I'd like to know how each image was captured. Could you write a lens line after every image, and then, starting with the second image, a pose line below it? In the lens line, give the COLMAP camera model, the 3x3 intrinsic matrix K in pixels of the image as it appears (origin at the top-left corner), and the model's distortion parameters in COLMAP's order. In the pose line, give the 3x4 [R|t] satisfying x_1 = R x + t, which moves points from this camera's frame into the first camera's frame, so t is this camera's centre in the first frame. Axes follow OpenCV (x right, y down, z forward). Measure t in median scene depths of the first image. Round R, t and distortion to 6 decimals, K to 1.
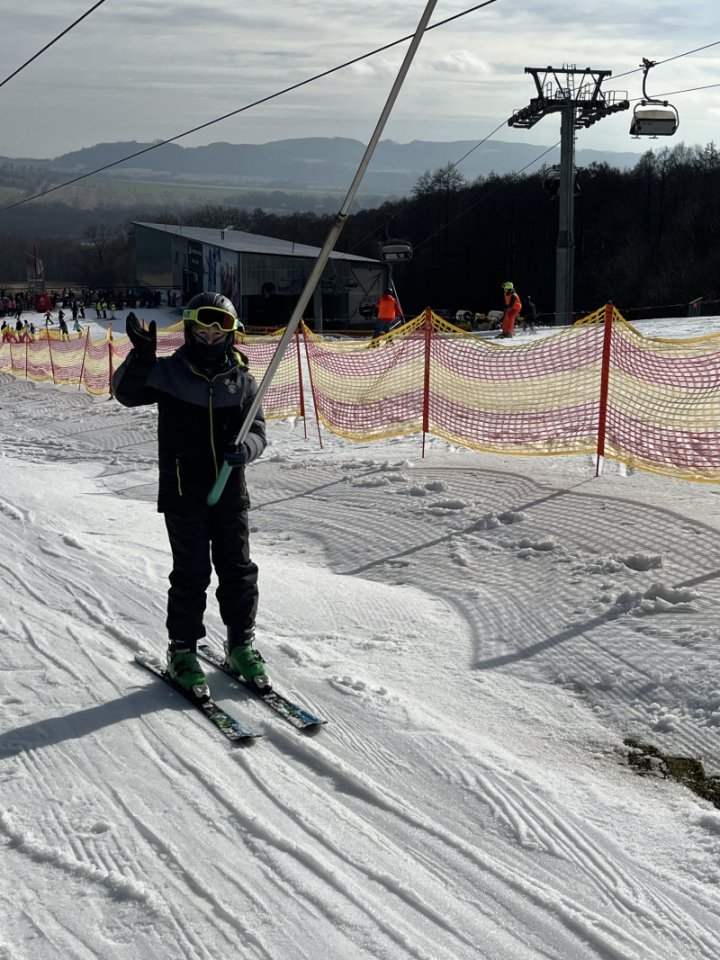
lens RADIAL K [[1307.0, 0, 360.0], [0, 1307.0, 480.0], [0, 0, 1]] dist [0.007503, 0.014640]
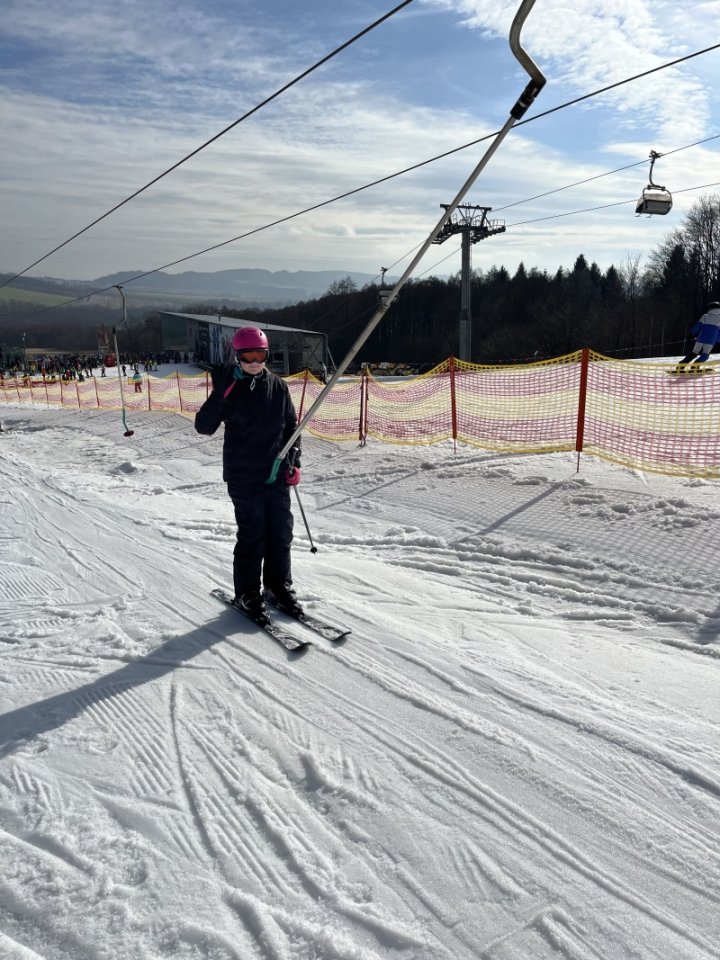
lens RADIAL K [[717.5, 0, 360.0], [0, 717.5, 480.0], [0, 0, 1]] dist [0.008232, 0.000832]
pose [[0.992872, -0.033839, 0.114284, -0.078243], [0.030269, 0.999003, 0.032828, -0.015551], [-0.115281, -0.029135, 0.992906, 0.142309]]
